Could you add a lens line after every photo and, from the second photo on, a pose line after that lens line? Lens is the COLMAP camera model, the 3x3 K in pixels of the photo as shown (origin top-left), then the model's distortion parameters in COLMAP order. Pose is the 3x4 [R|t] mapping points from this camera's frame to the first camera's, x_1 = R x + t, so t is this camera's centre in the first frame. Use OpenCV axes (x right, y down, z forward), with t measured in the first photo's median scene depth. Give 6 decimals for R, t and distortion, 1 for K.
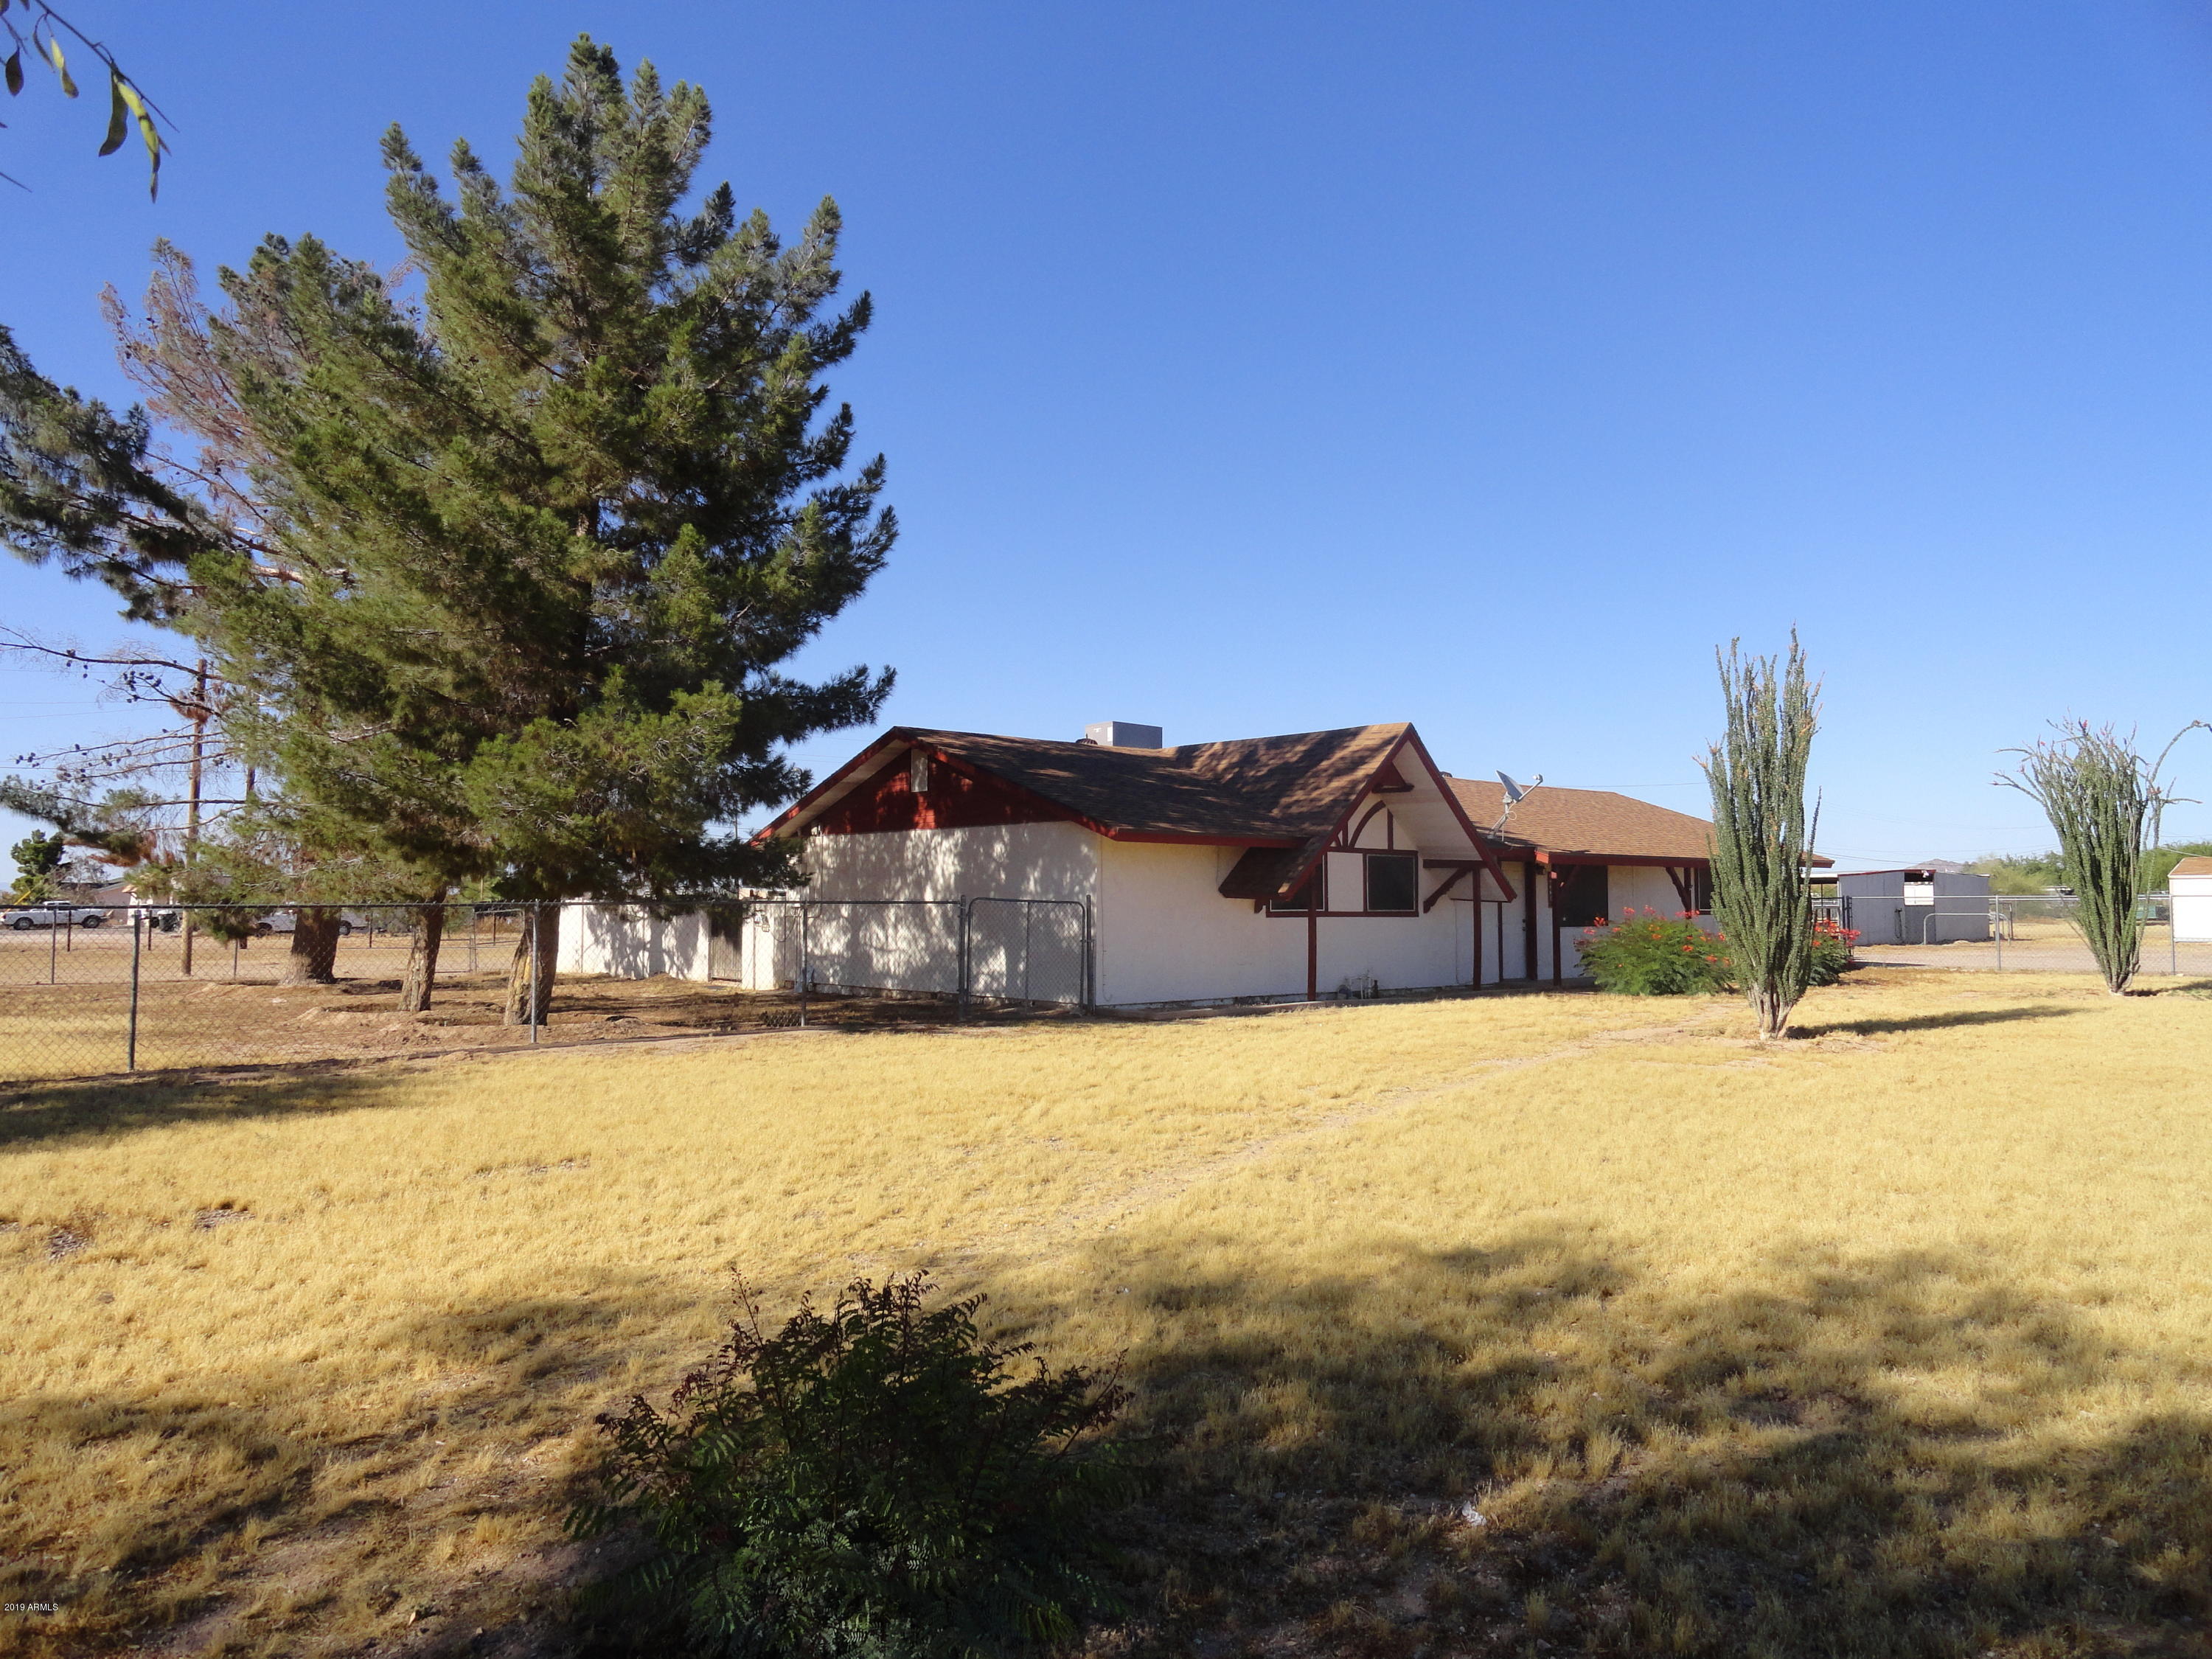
lens RADIAL K [[1529.9, 0, 1098.0], [0, 1529.9, 827.2], [0, 0, 1]] dist [0.026093, -0.007349]
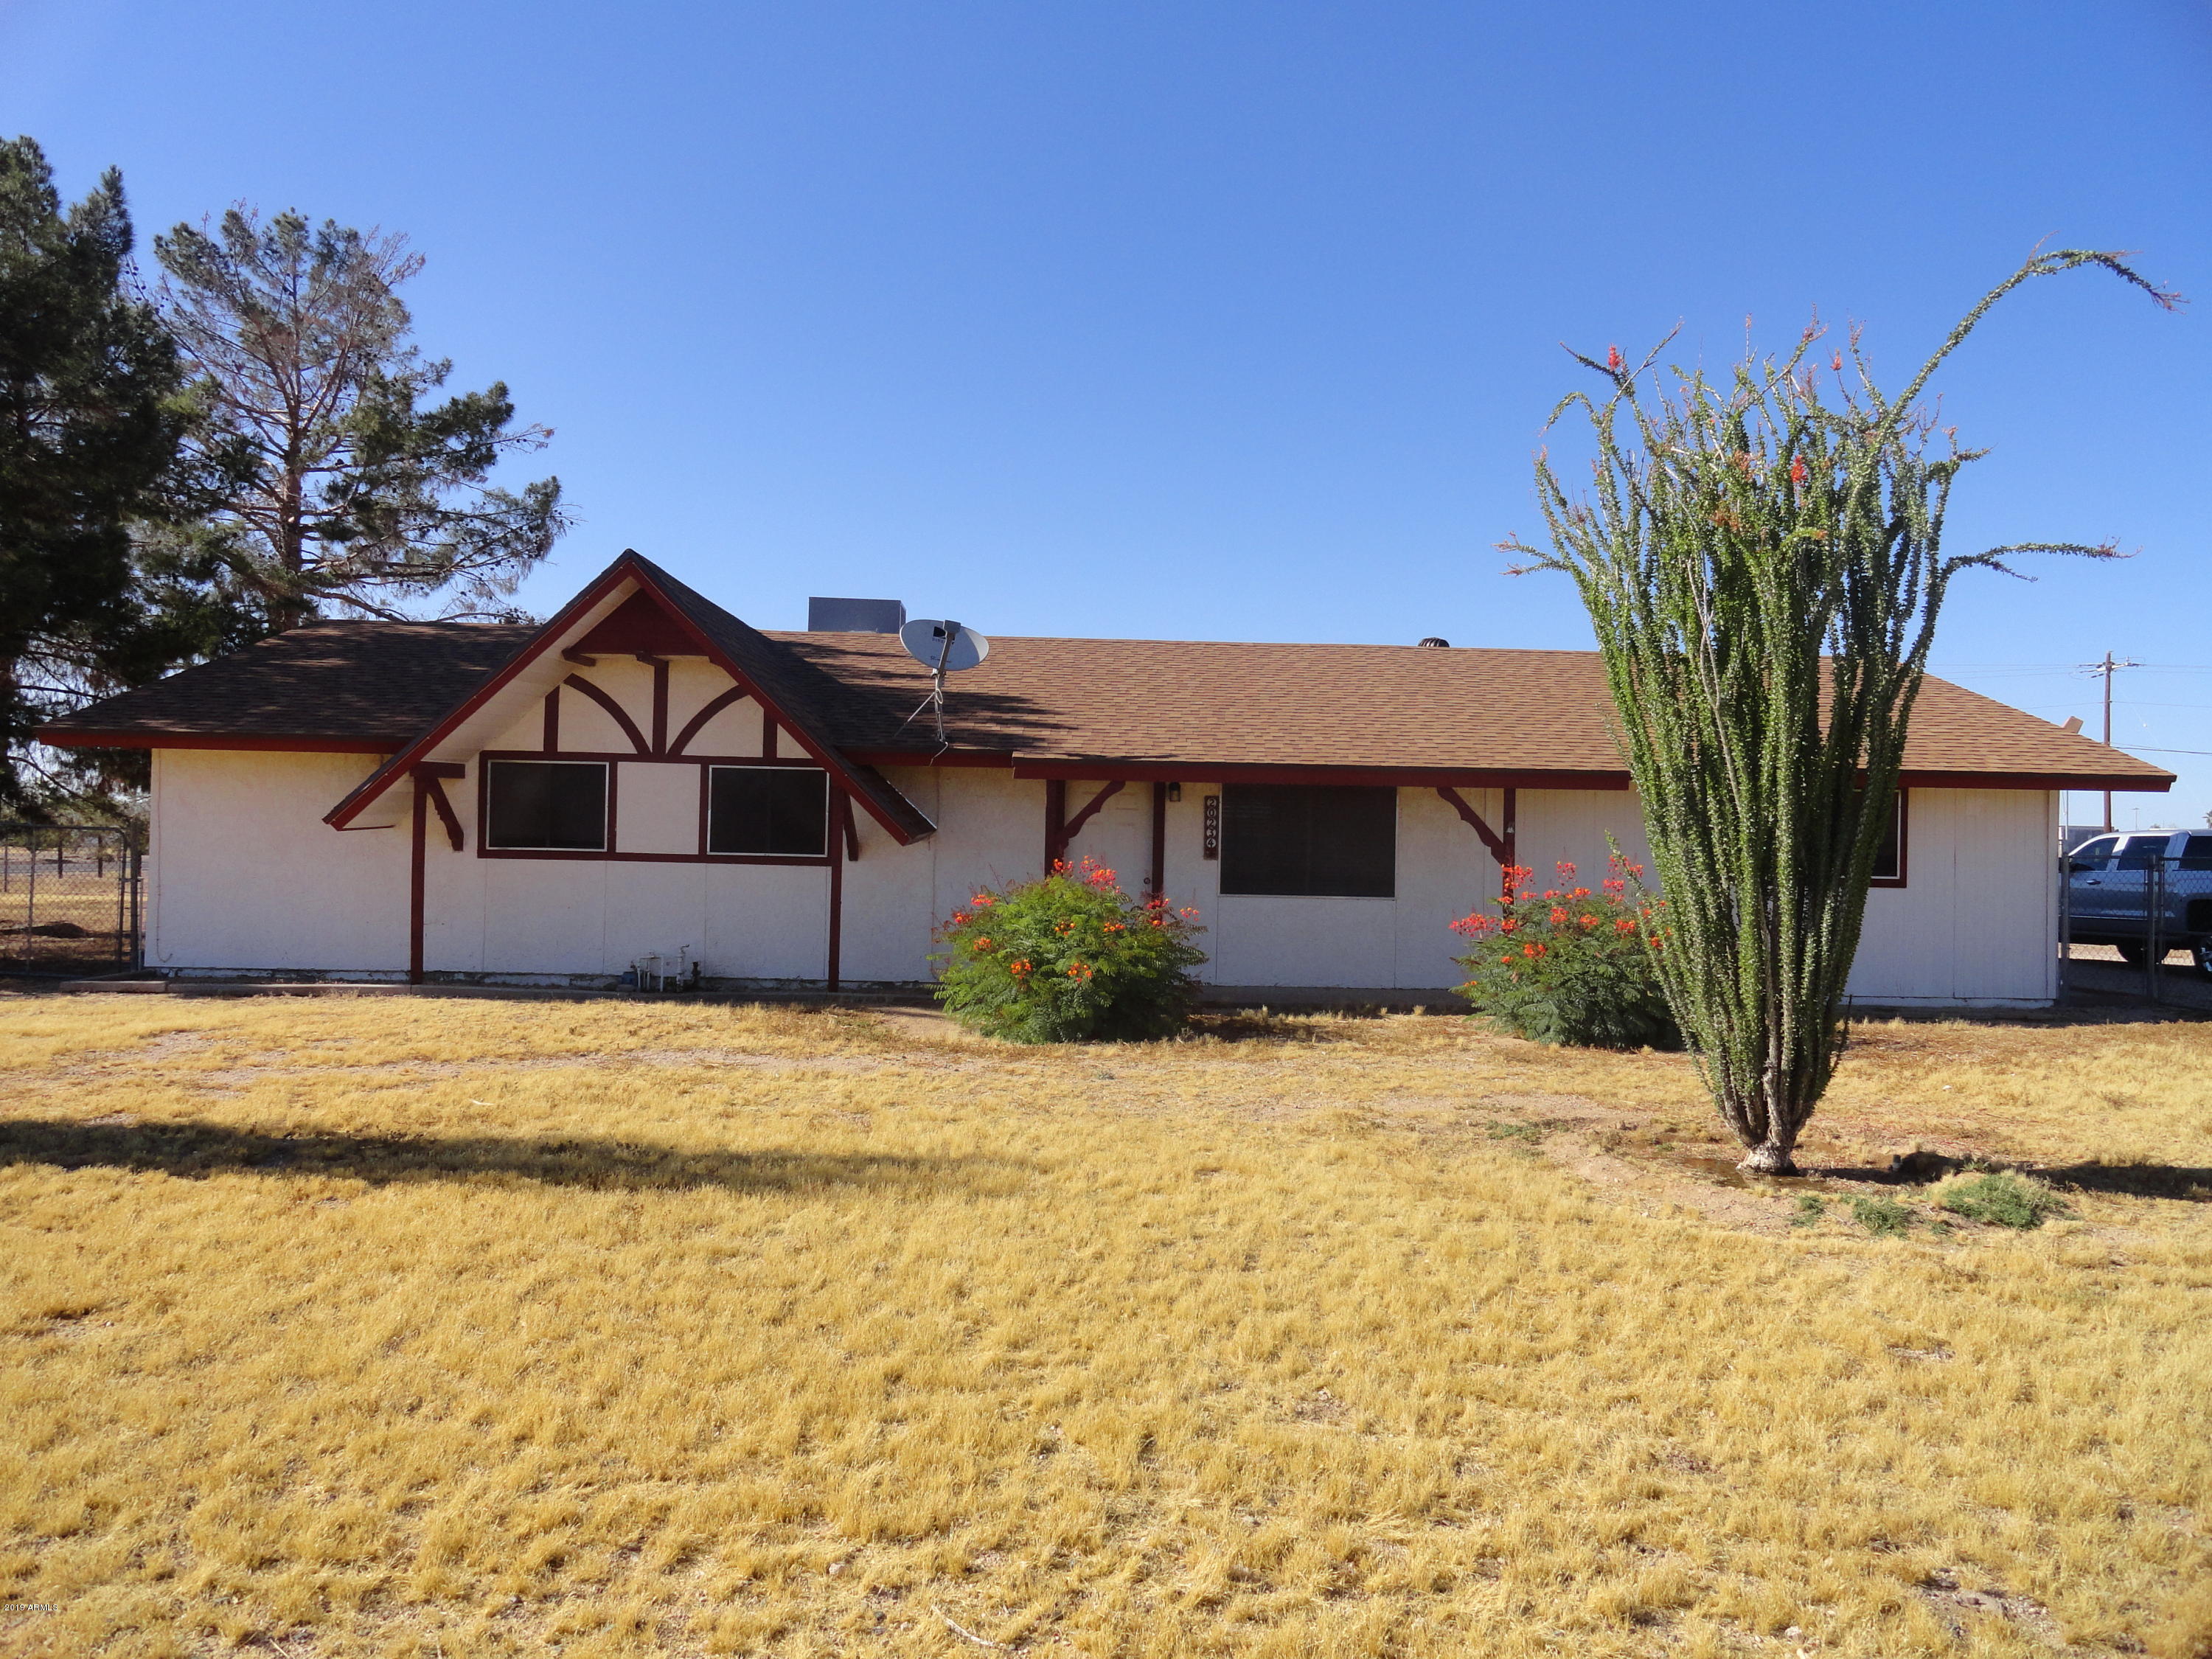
lens RADIAL K [[1529.9, 0, 1098.0], [0, 1529.9, 827.2], [0, 0, 1]] dist [0.026093, -0.007349]
pose [[0.757776, 0.011250, -0.652418, 0.668500], [0.009006, 0.999576, 0.027697, 0.025851], [0.652453, -0.026864, 0.757353, 0.587403]]
